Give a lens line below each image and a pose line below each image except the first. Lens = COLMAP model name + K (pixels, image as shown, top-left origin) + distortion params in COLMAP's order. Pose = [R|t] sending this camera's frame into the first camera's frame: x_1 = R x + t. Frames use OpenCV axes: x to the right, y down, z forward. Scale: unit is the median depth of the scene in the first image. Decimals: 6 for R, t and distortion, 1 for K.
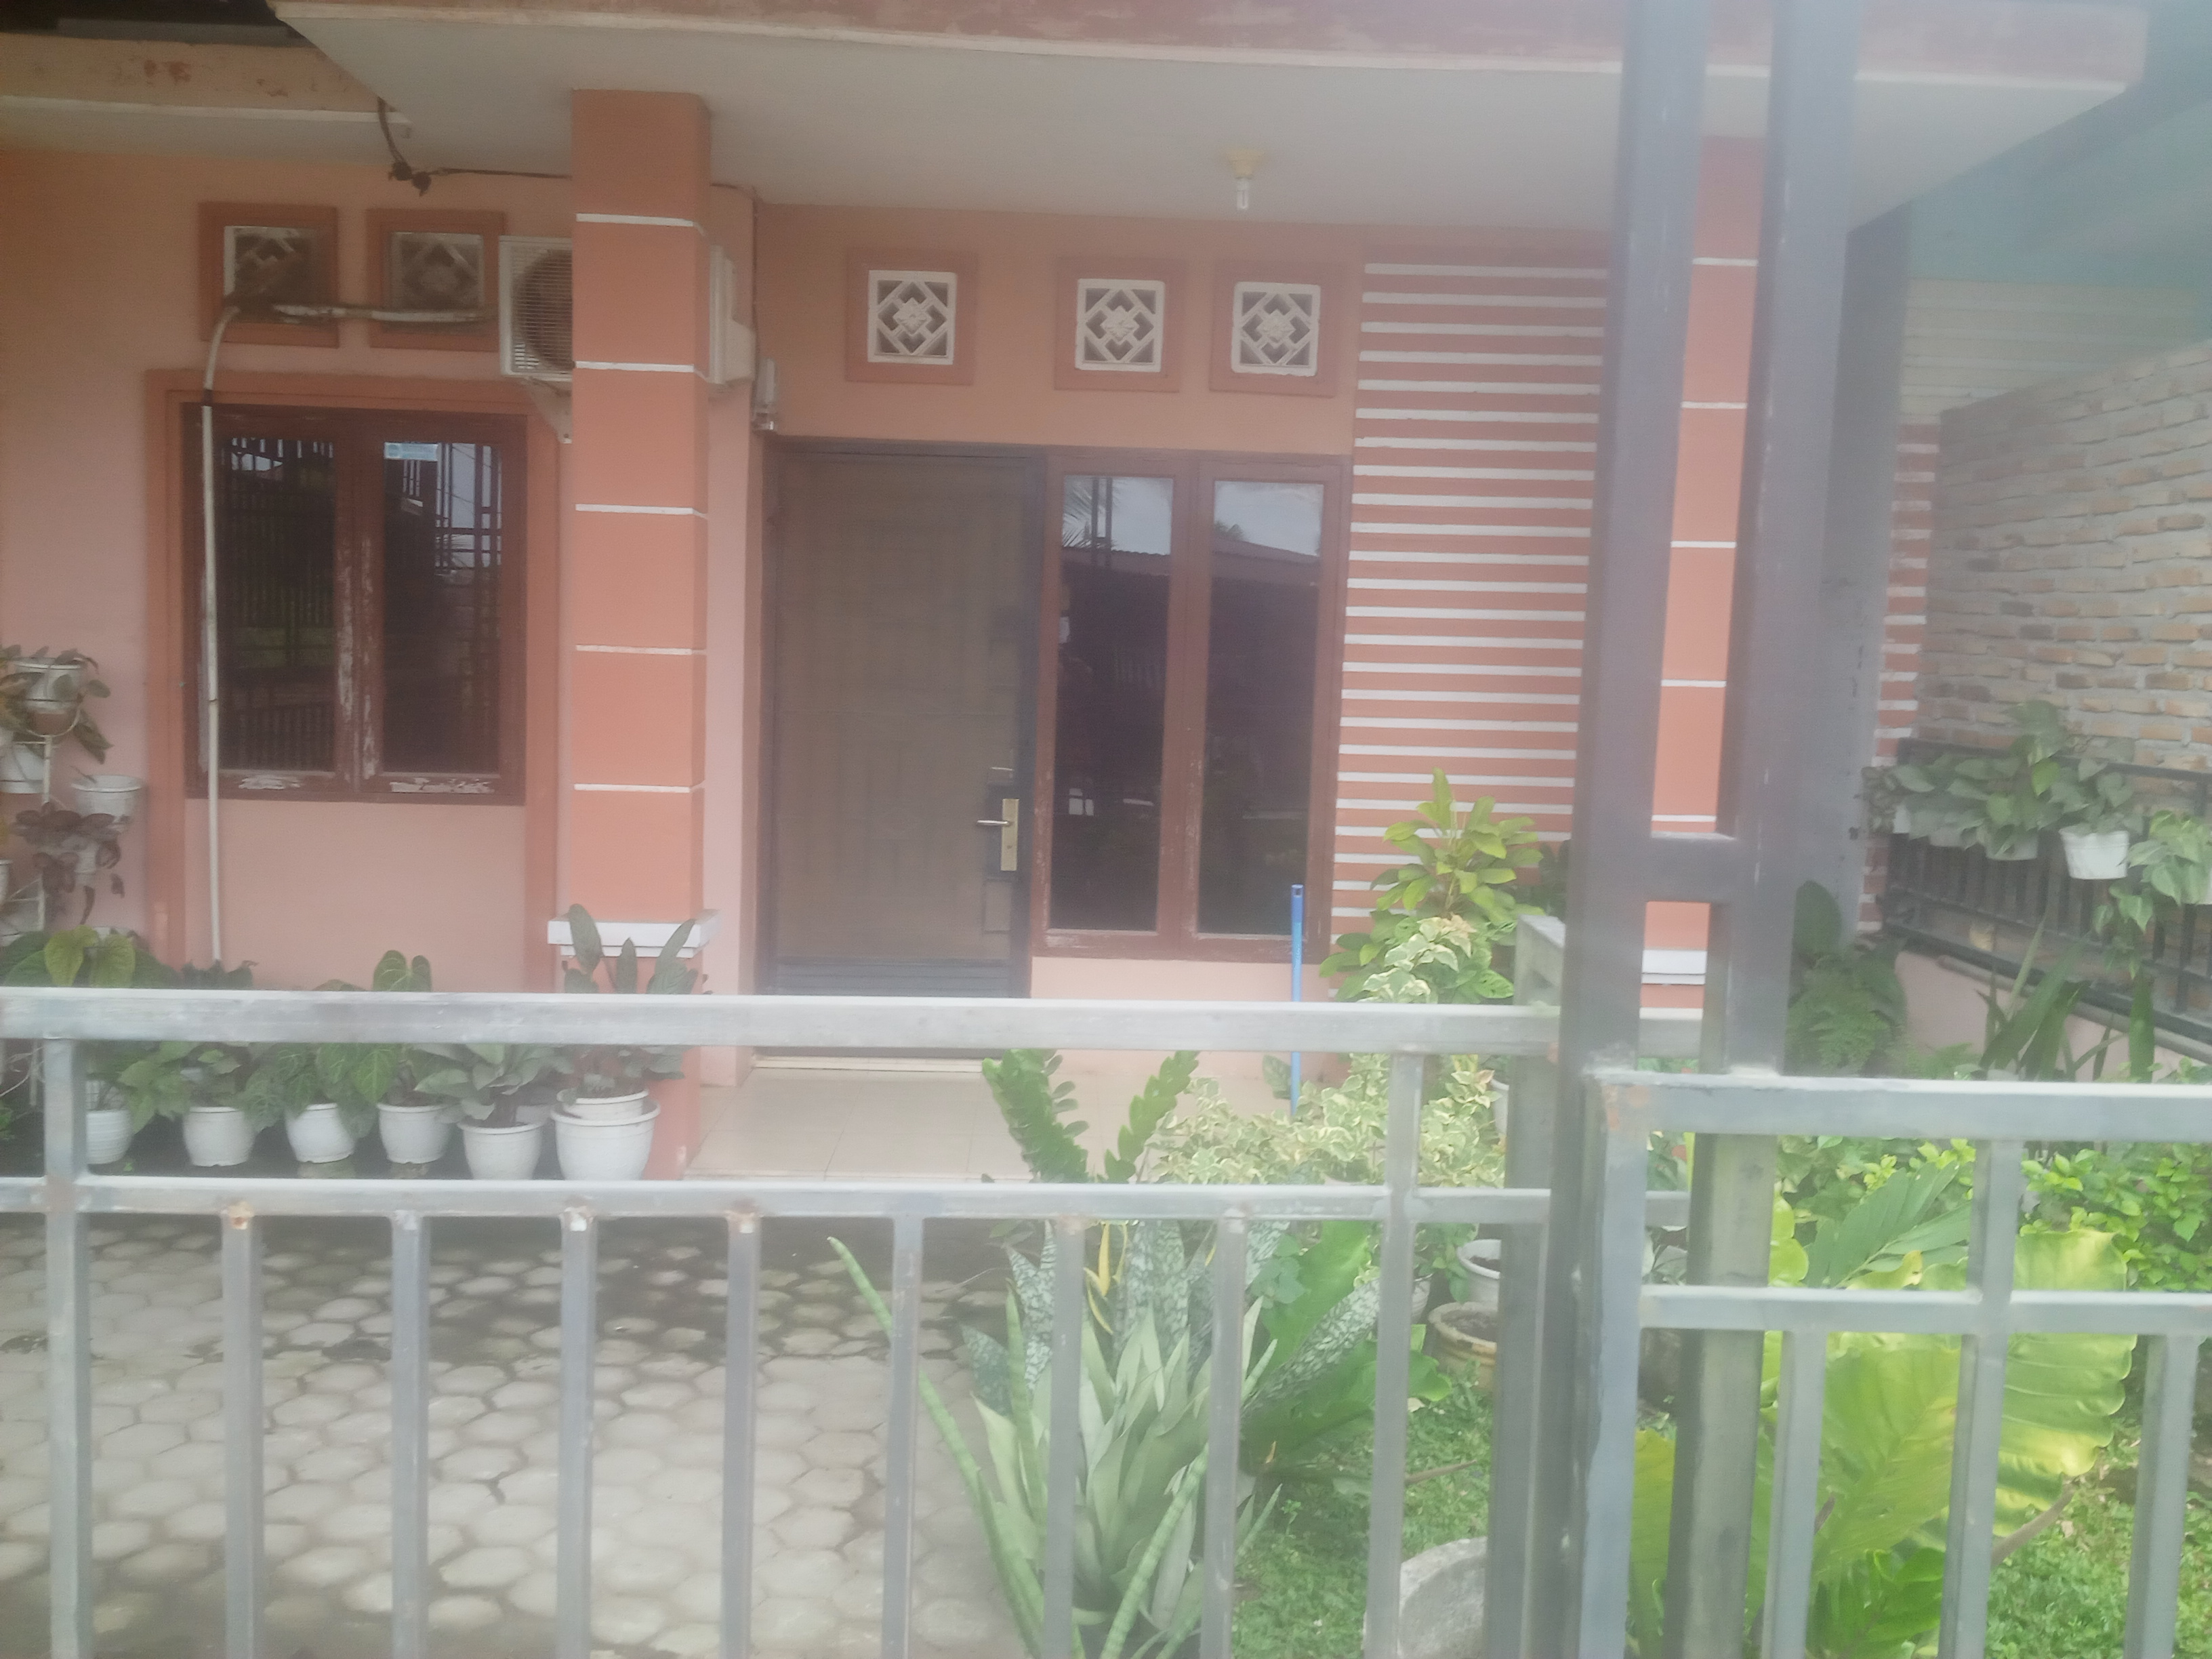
lens RADIAL K [[1808.1, 0, 1106.0], [0, 1808.1, 829.5], [0, 0, 1]] dist [0.105957, -0.177374]
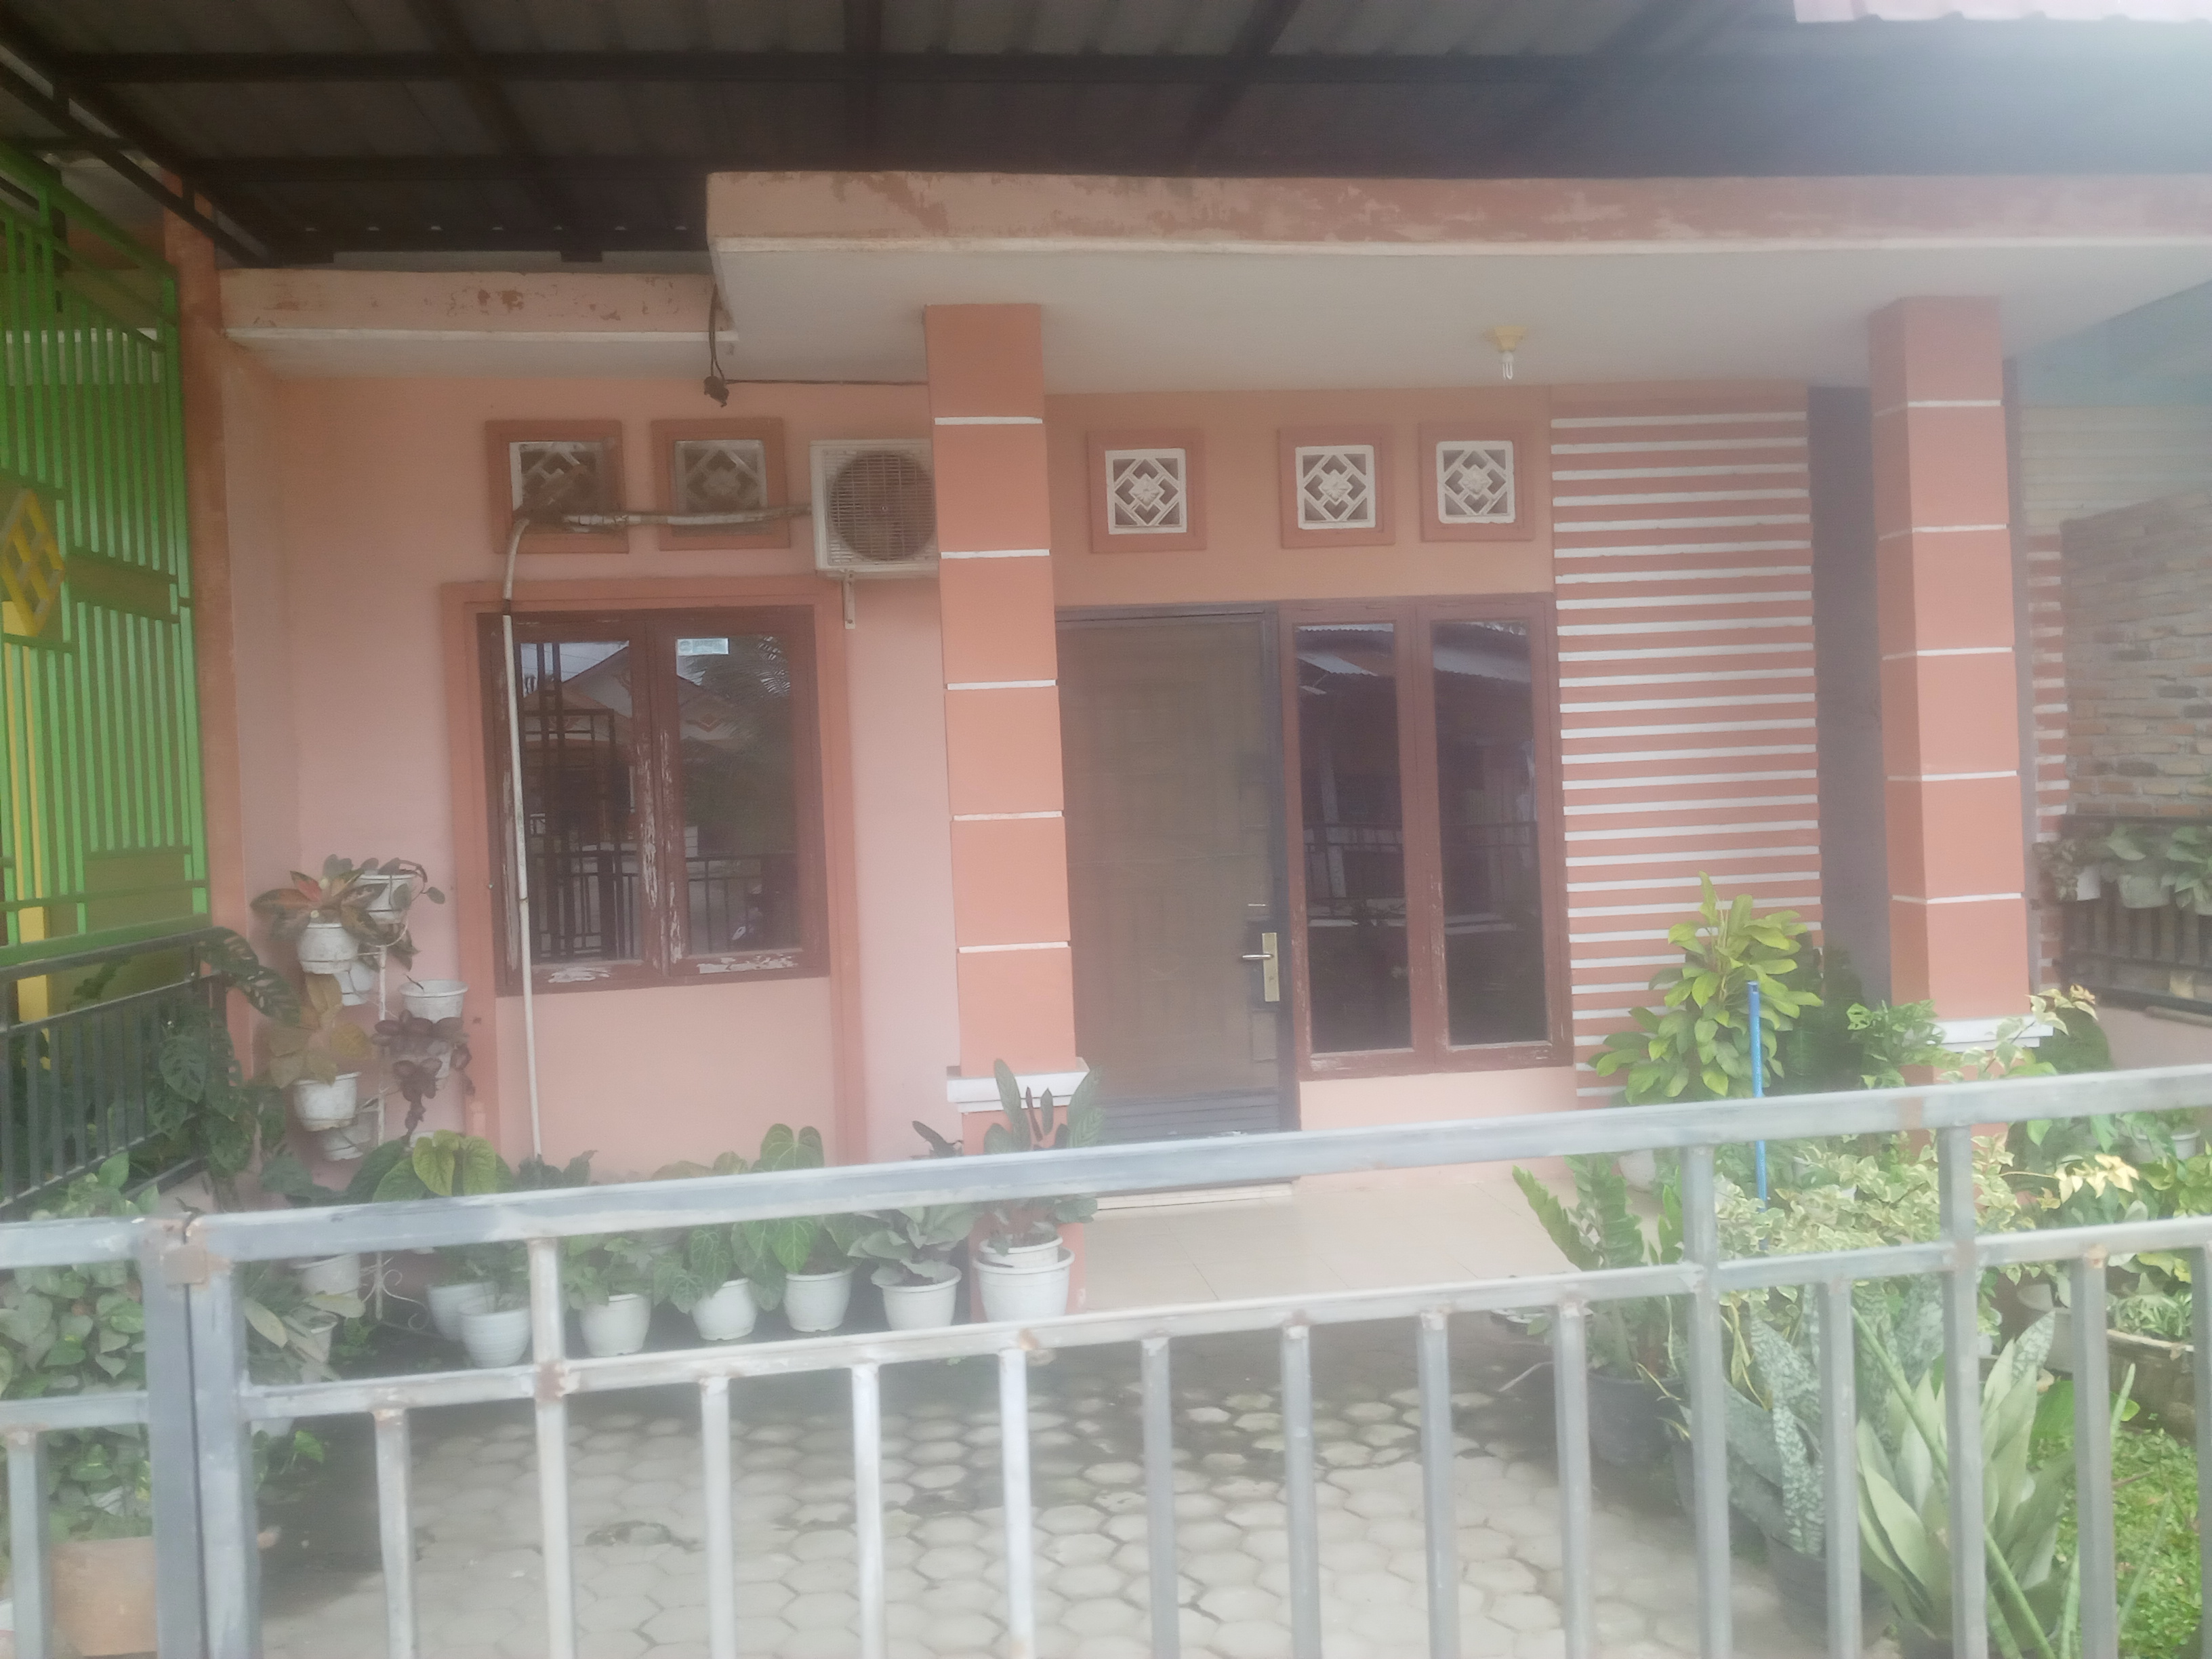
lens RADIAL K [[1801.9, 0, 1102.6], [0, 1801.9, 839.9], [0, 0, 1]] dist [0.097081, -0.156865]
pose [[0.991982, -0.074827, 0.101849, -0.266429], [0.081872, 0.994399, -0.066842, -0.008900], [-0.096277, 0.074645, 0.992552, -0.038234]]
